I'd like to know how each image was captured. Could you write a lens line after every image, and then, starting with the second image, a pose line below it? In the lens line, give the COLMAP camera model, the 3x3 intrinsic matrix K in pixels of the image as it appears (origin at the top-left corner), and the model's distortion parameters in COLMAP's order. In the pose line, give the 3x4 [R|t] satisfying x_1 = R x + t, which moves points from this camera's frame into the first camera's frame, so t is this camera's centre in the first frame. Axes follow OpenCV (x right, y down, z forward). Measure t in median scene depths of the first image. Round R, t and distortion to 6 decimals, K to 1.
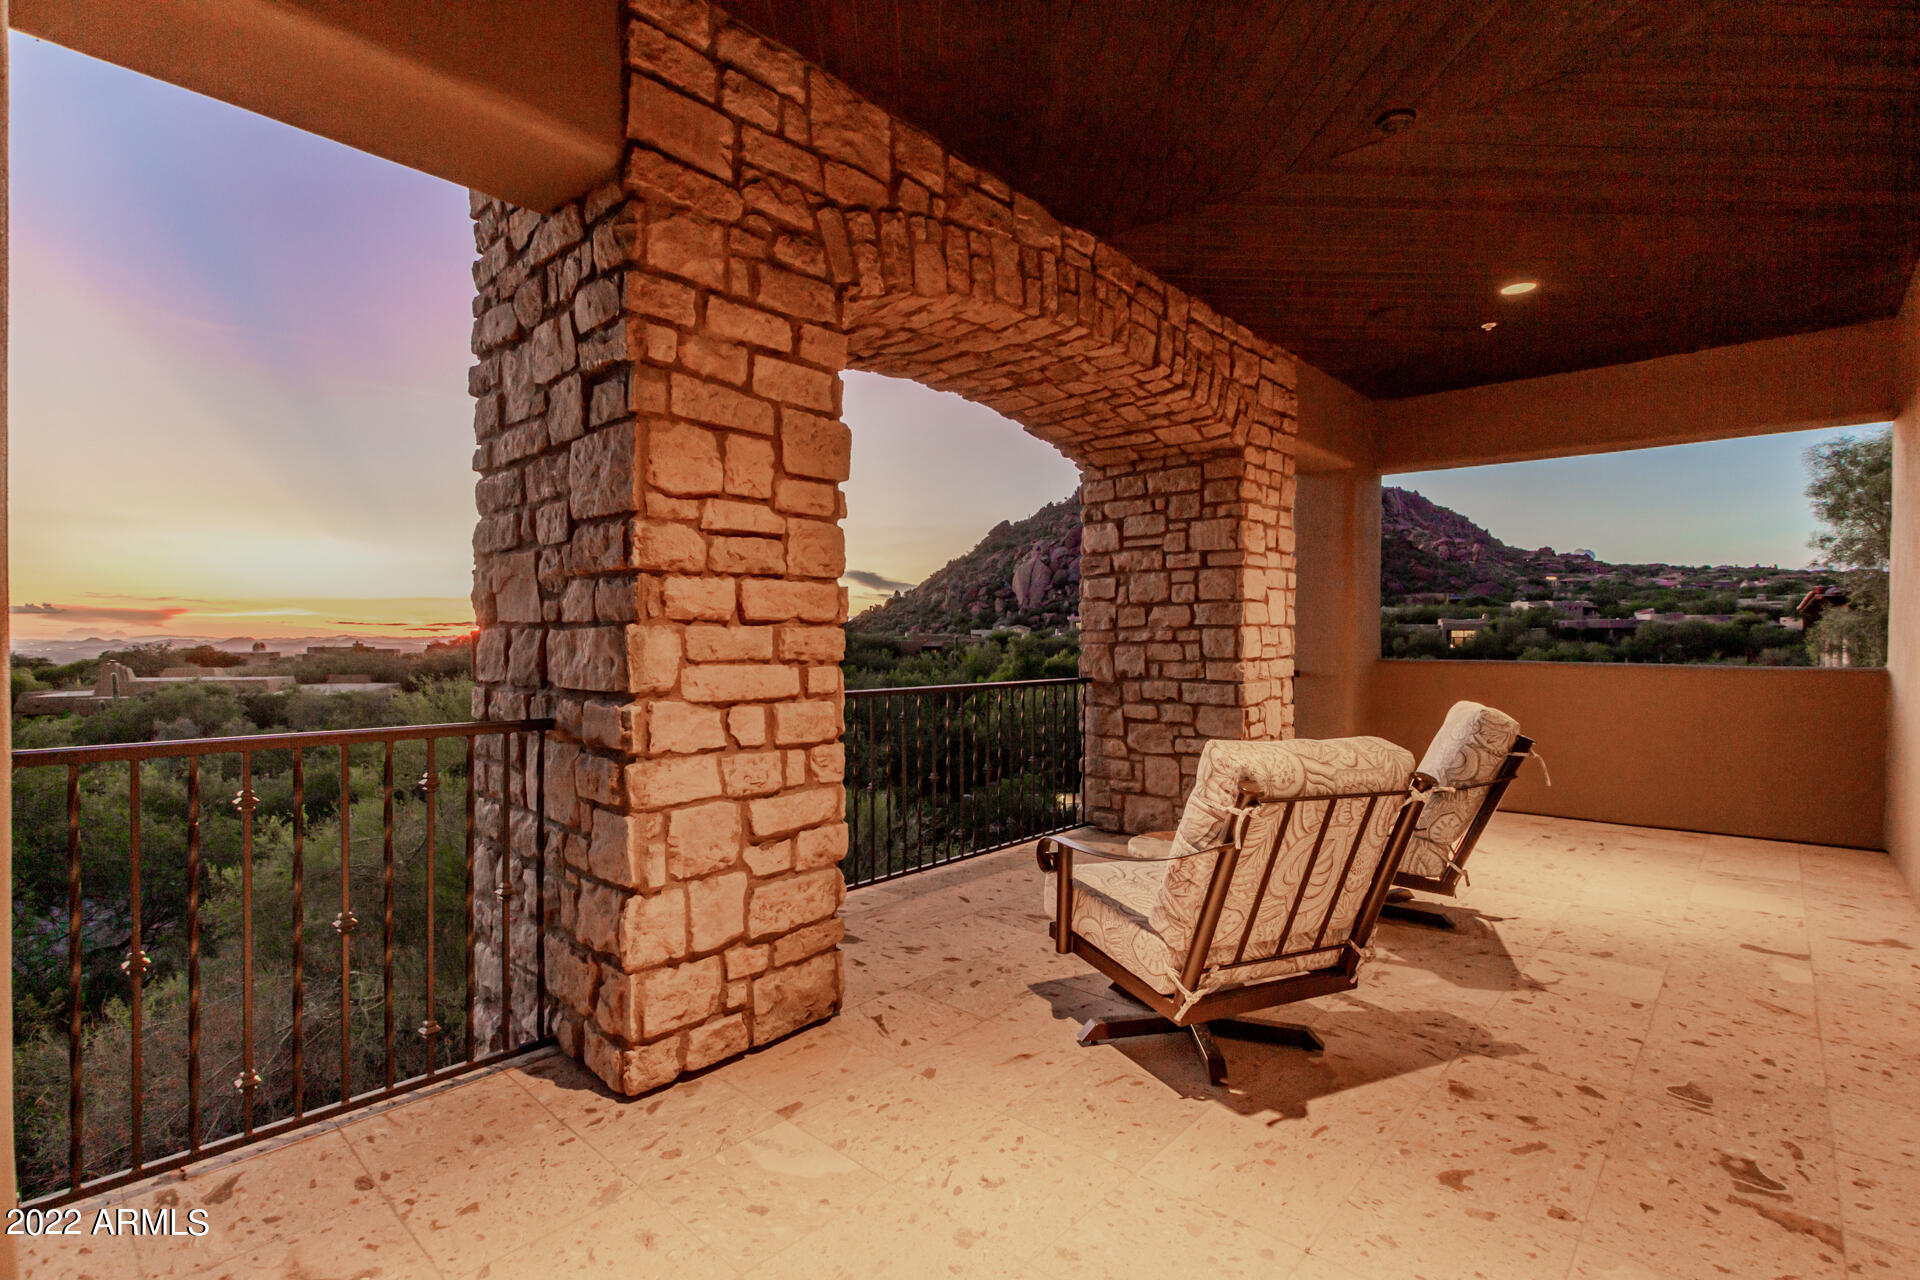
lens RADIAL K [[883.9, 0, 966.0], [0, 883.9, 639.8], [0, 0, 1]] dist [0.003431, -0.000183]
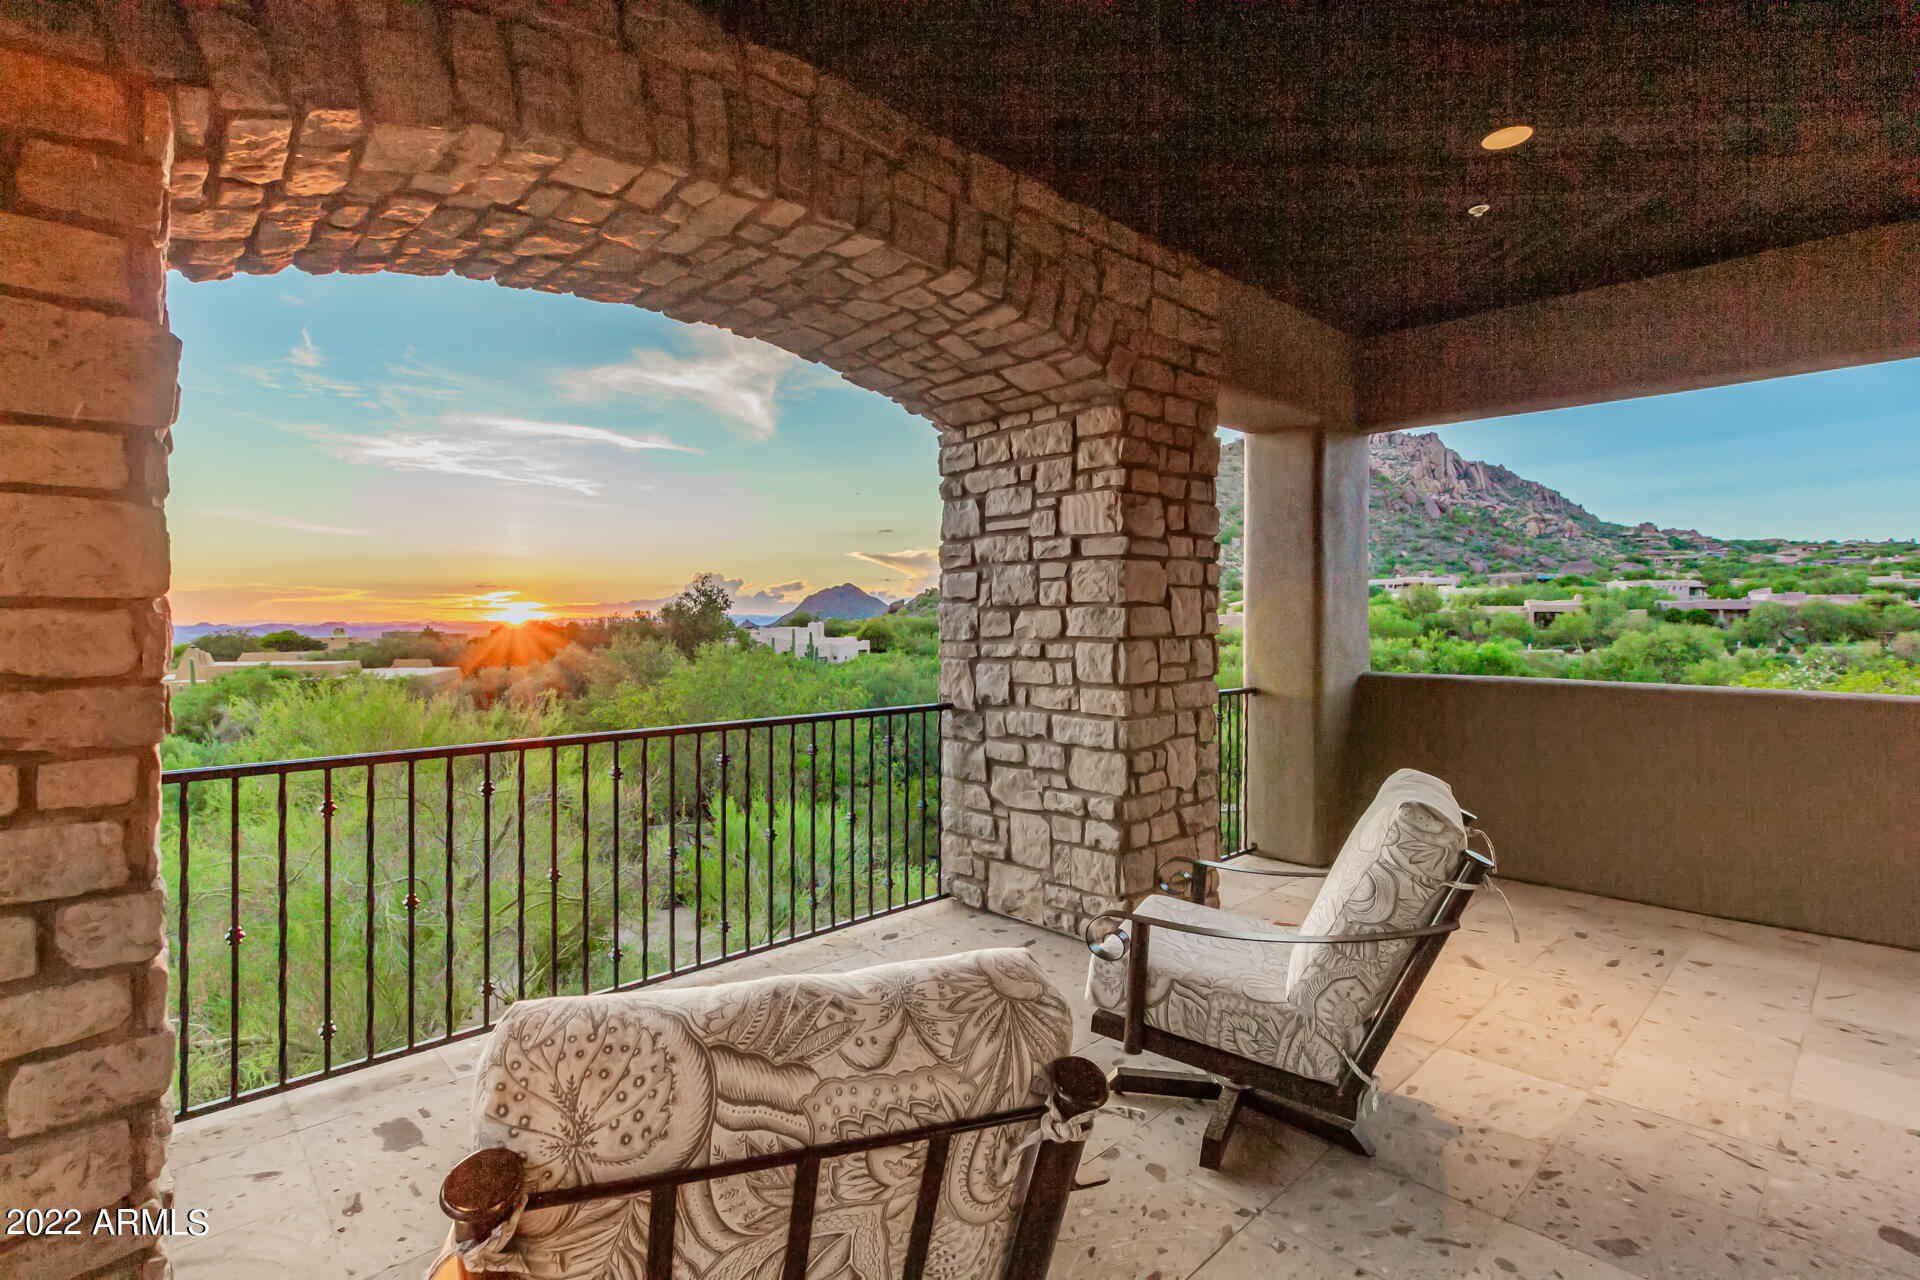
lens RADIAL K [[887.1, 0, 956.1], [0, 887.1, 613.2], [0, 0, 1]] dist [0.004134, -0.000813]
pose [[0.996673, -0.002623, -0.081465, 0.223280], [0.001792, 0.999946, -0.010279, -0.028112], [0.081488, 0.010099, 0.996623, 0.255431]]
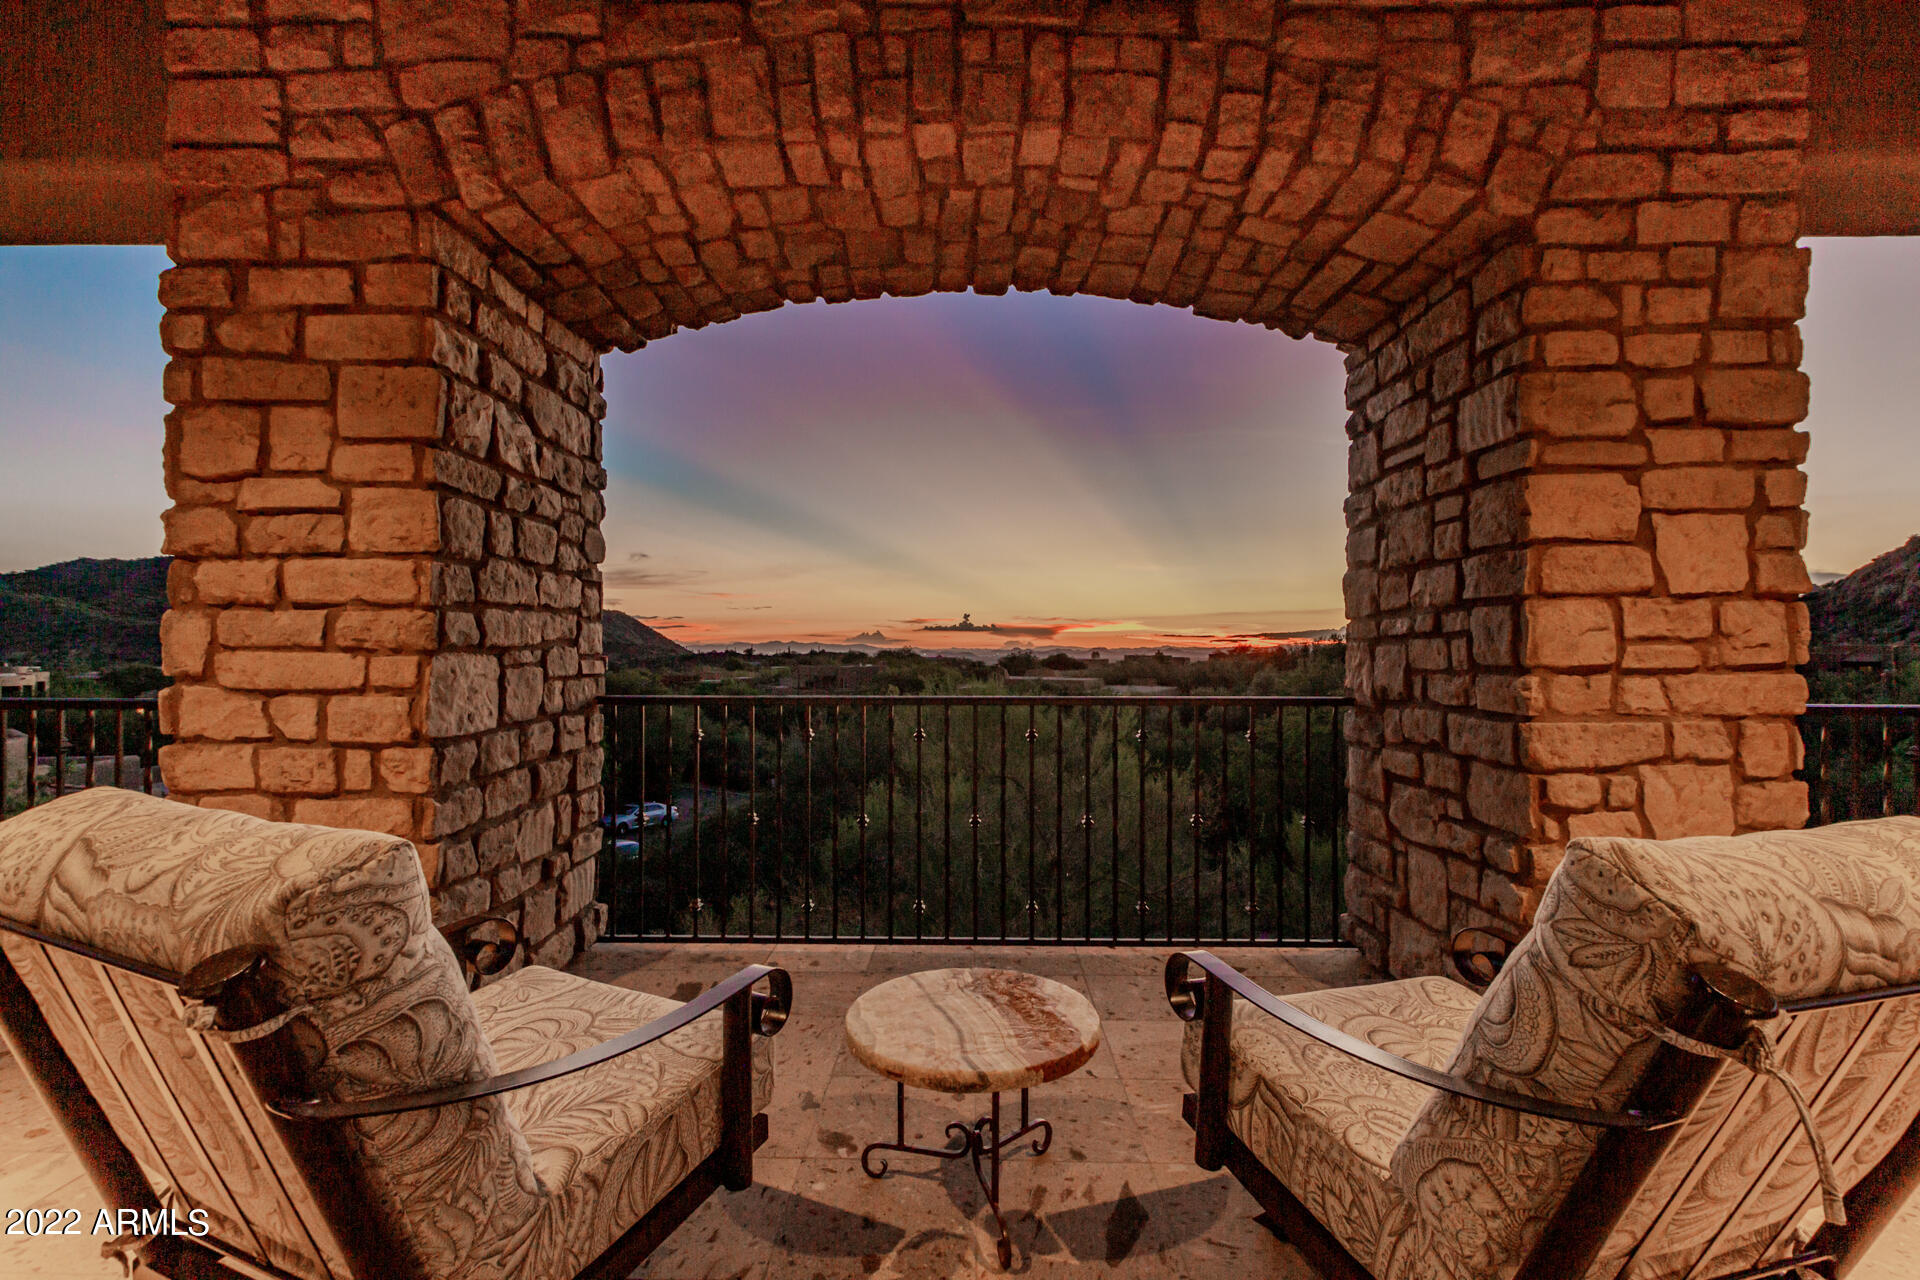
lens RADIAL K [[883.9, 0, 966.0], [0, 883.9, 639.8], [0, 0, 1]] dist [0.003431, -0.000183]
pose [[0.661468, -0.007239, -0.749938, 0.442625], [-0.002135, 0.999931, -0.011535, 0.012069], [0.749970, 0.009231, 0.661407, 0.442112]]
